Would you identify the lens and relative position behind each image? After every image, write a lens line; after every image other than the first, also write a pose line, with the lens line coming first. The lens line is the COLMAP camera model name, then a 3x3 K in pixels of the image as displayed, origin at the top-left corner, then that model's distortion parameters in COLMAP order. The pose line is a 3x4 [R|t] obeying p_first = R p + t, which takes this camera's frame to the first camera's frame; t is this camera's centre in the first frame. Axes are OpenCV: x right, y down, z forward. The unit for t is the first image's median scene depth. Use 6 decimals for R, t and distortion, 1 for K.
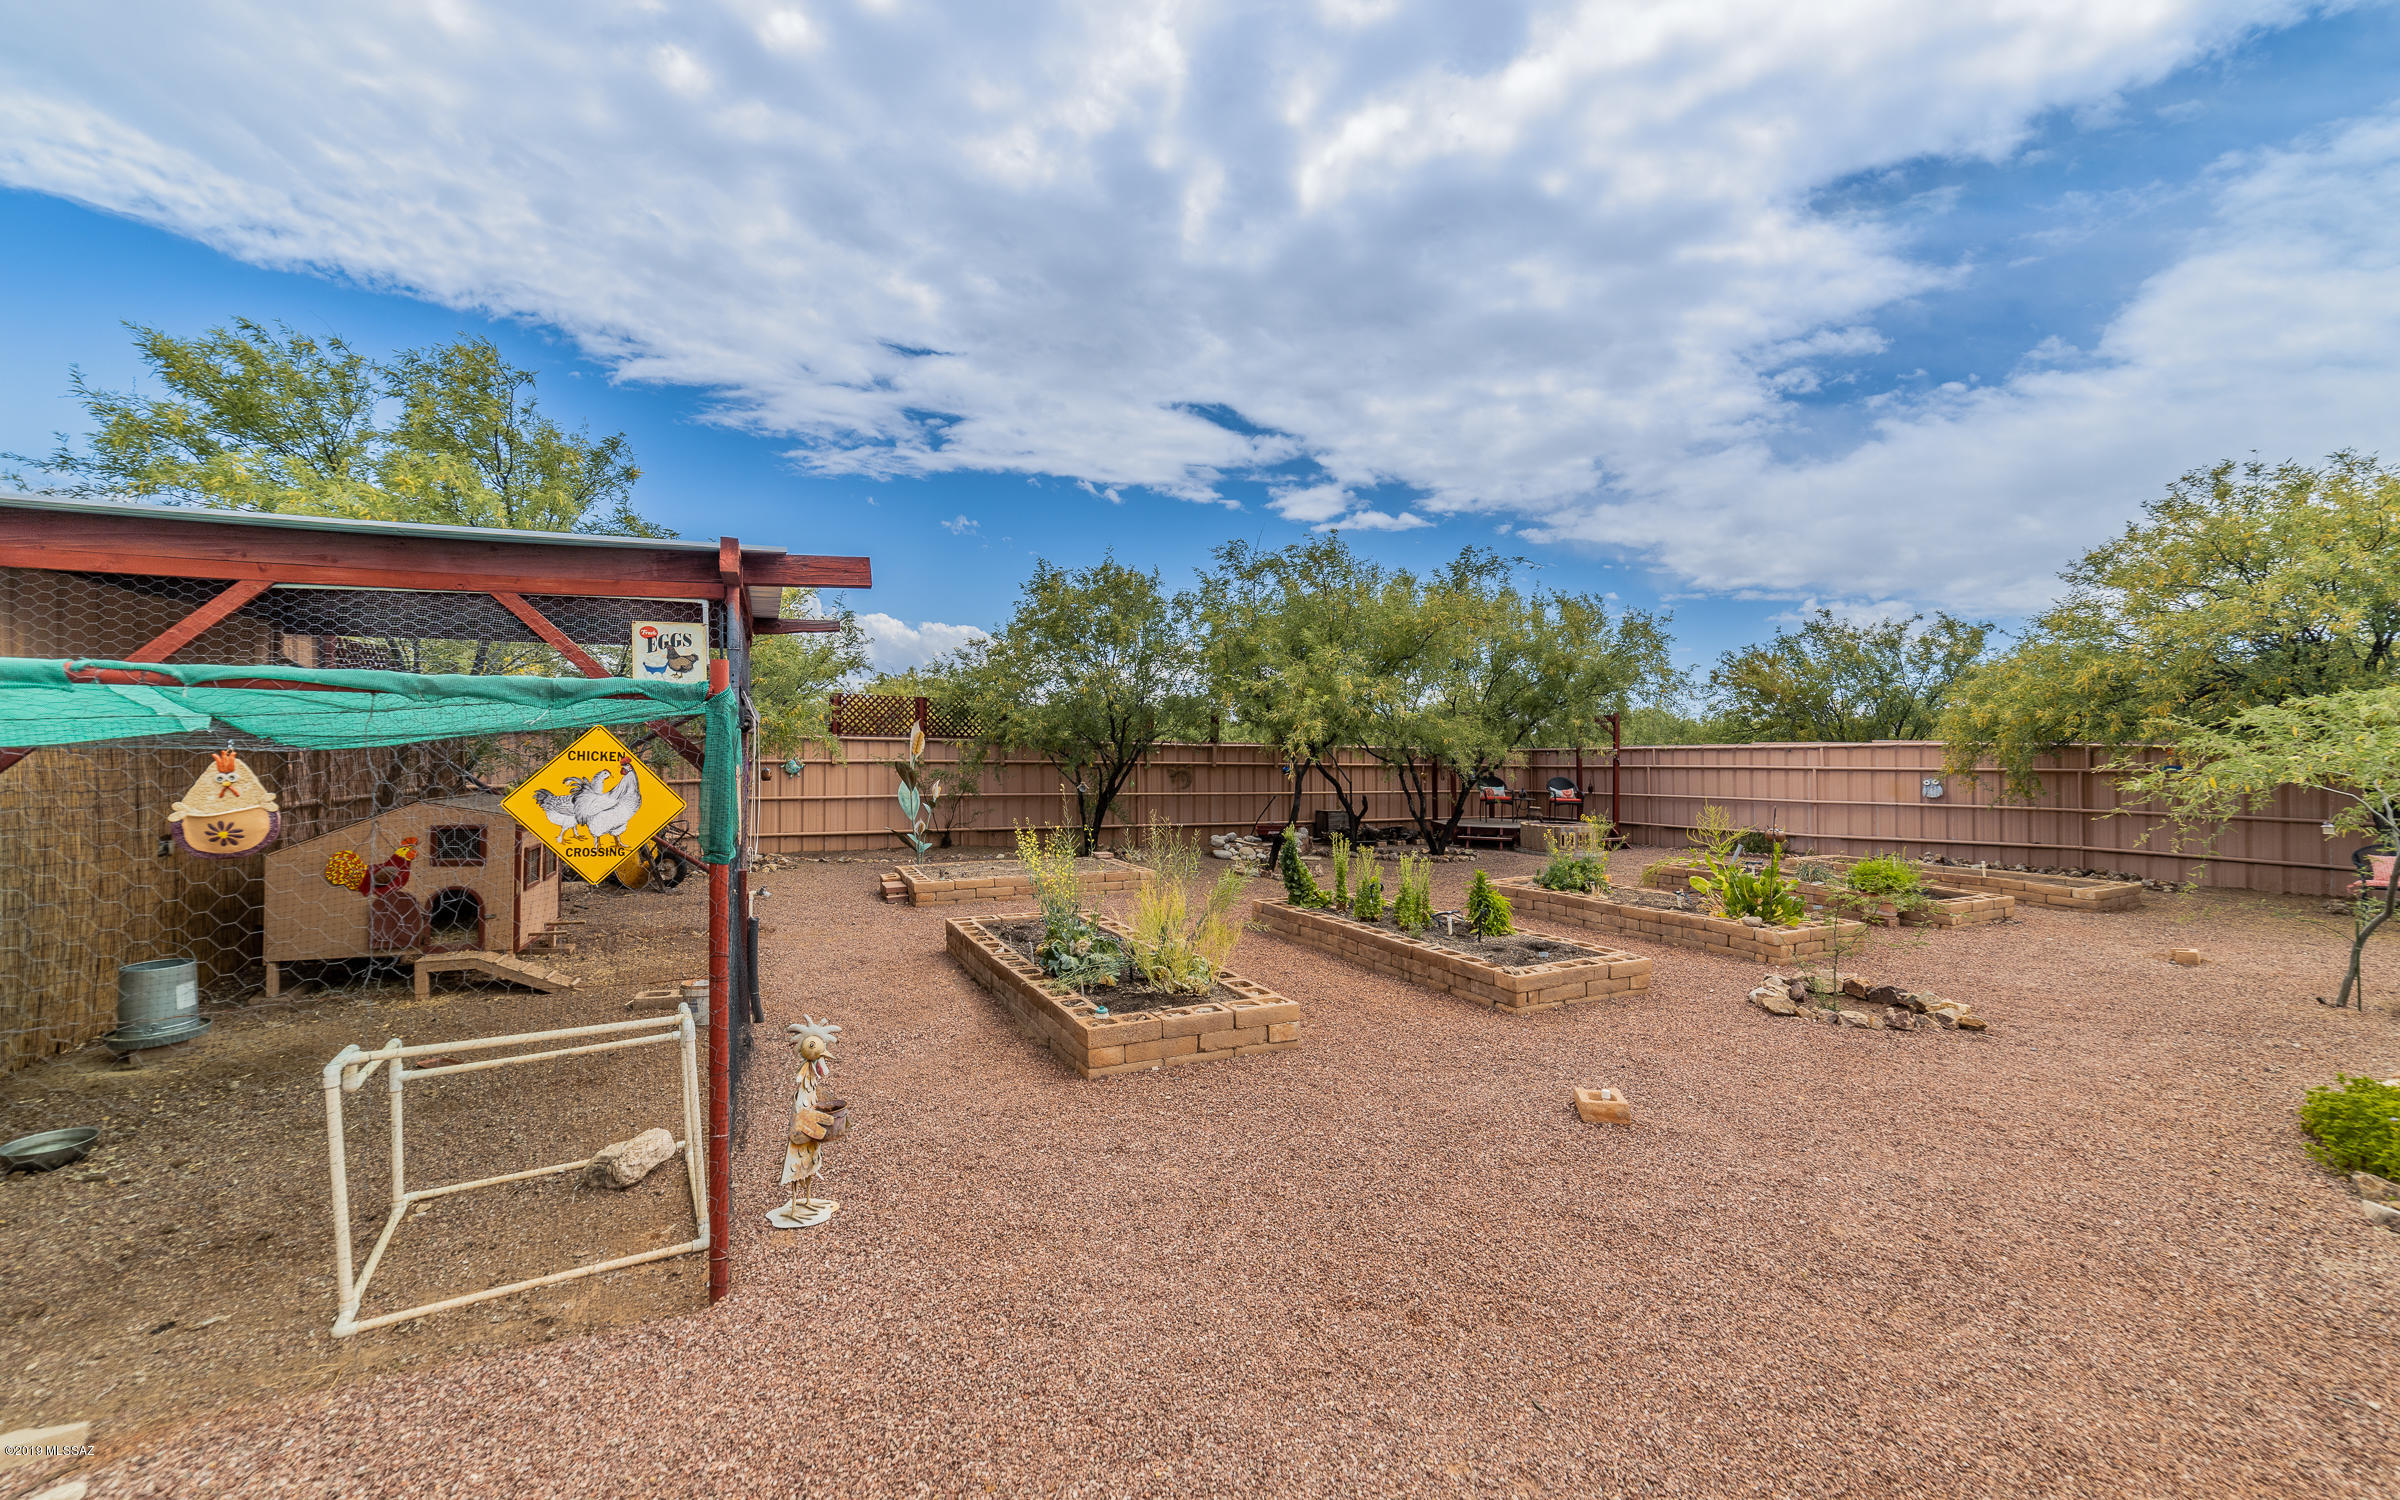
lens RADIAL K [[1028.1, 0, 1204.1], [0, 1028.1, 705.1], [0, 0, 1]] dist [0.051837, -0.000043]
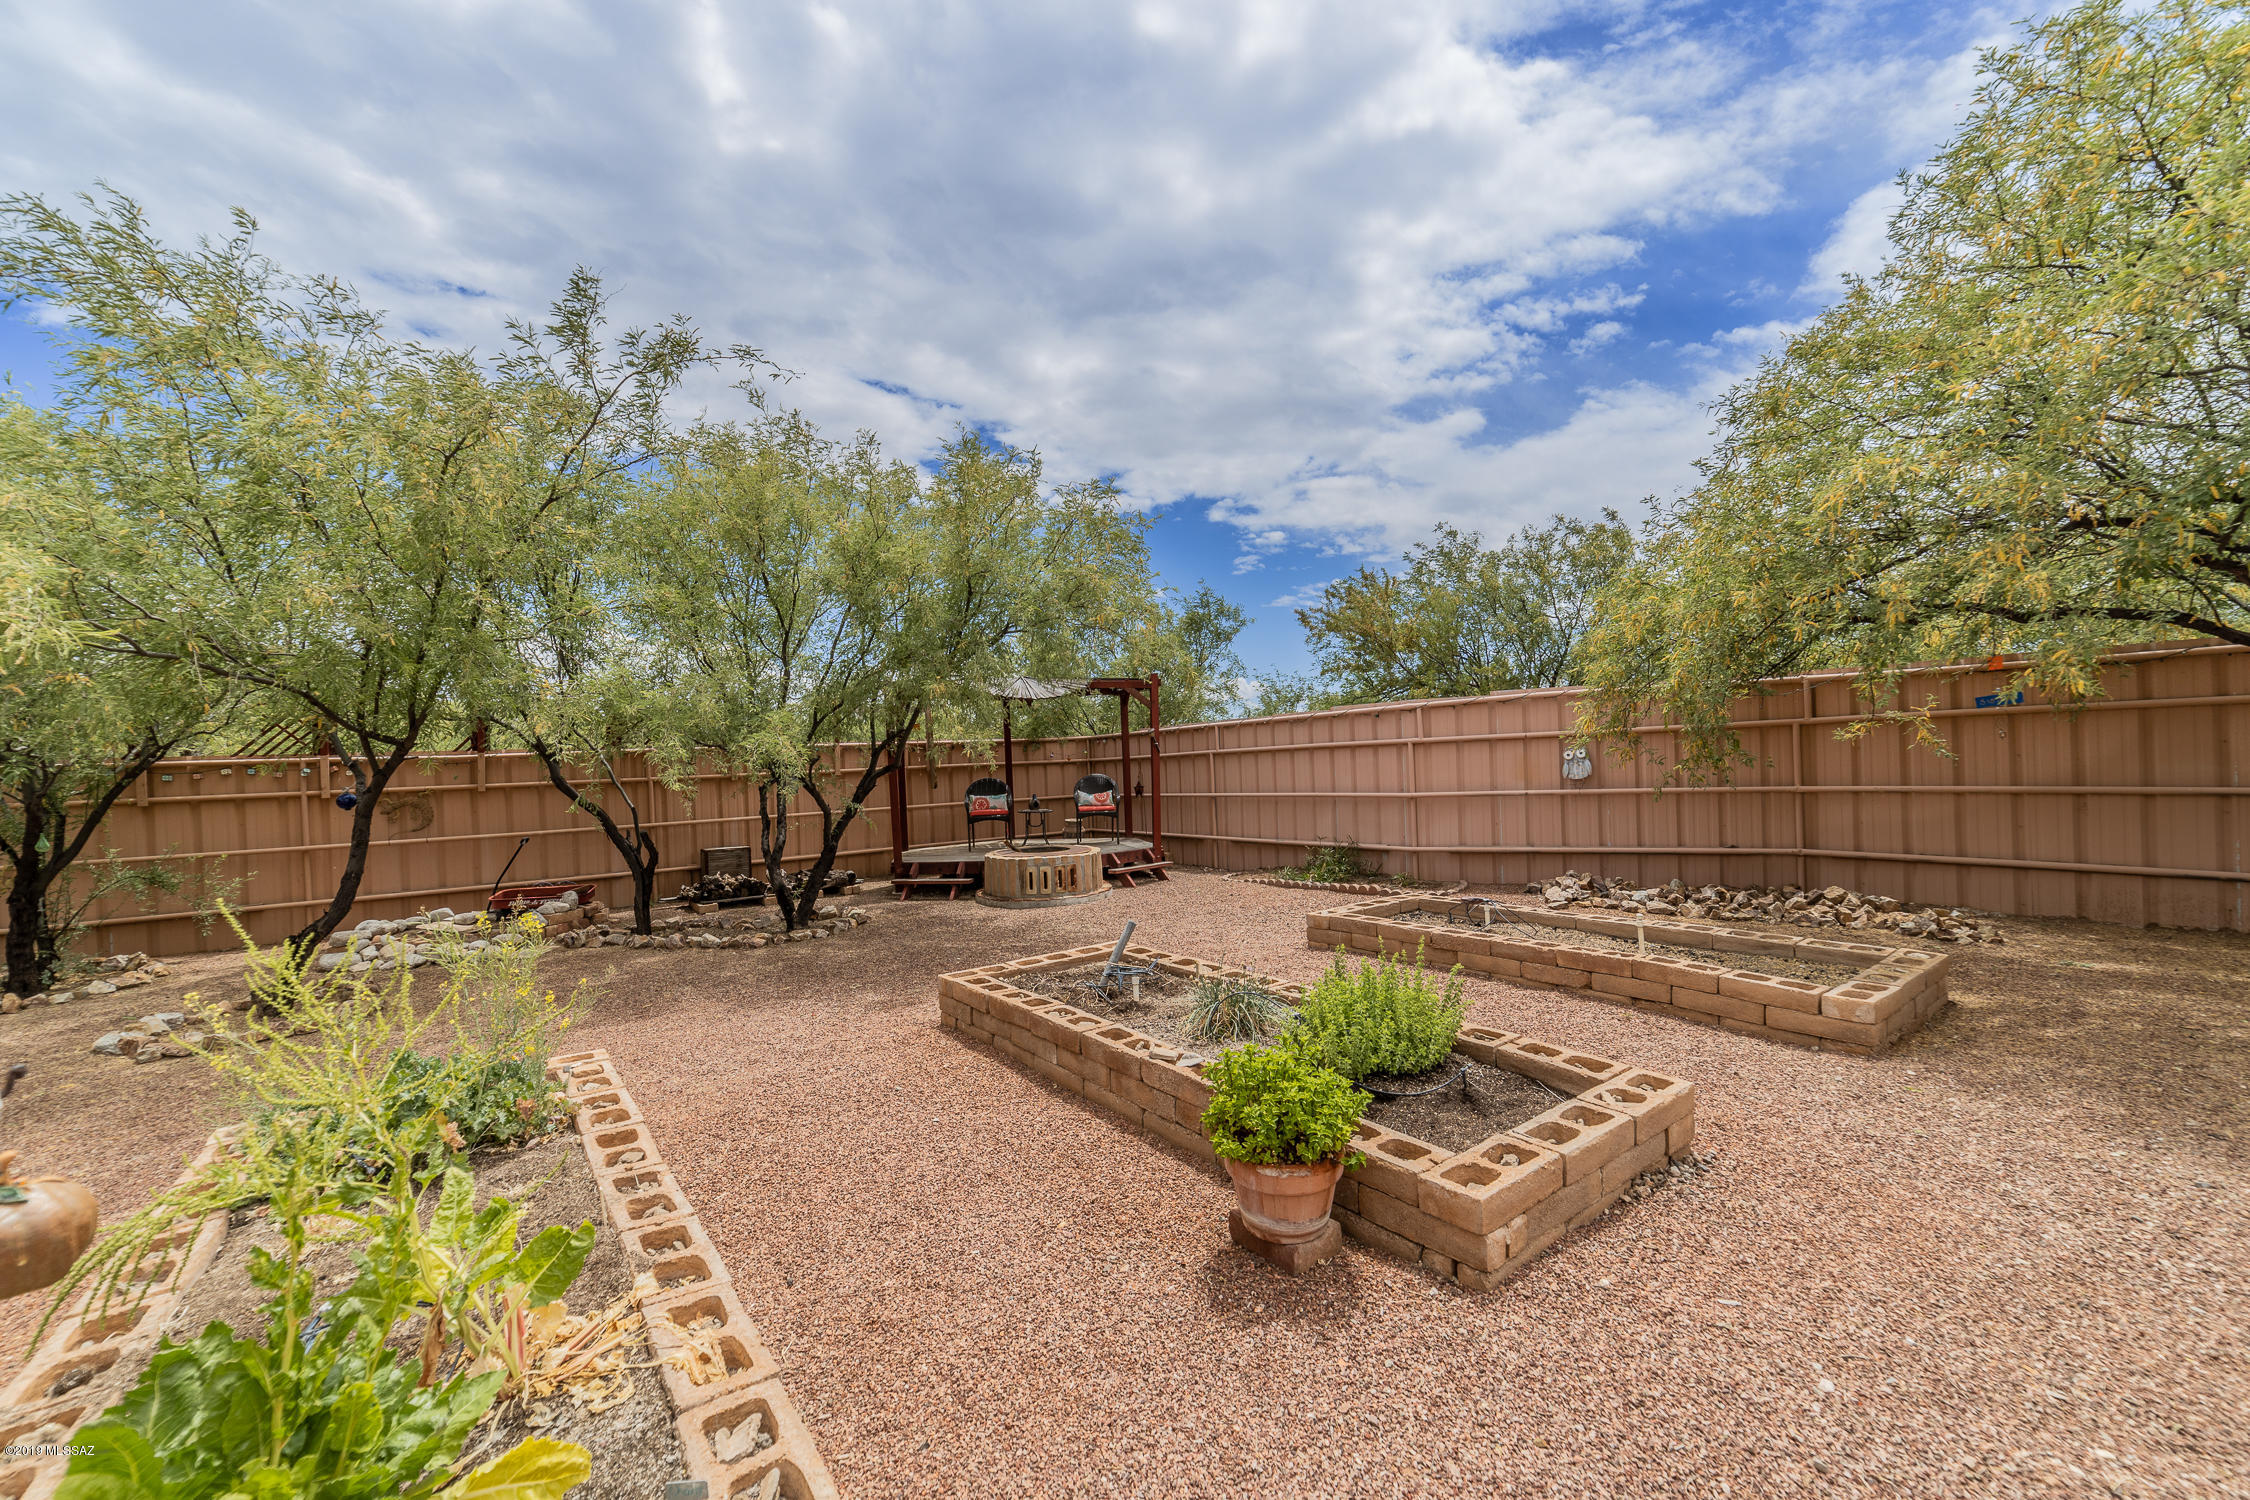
lens RADIAL K [[902.8, 0, 1125.0], [0, 902.8, 750.0], [0, 0, 1]] dist [0.024262, 0.000156]
pose [[0.994363, -0.052145, 0.092322, 0.355673], [0.048372, 0.997919, 0.042639, 0.032751], [-0.094353, -0.037933, 0.994816, 0.464192]]
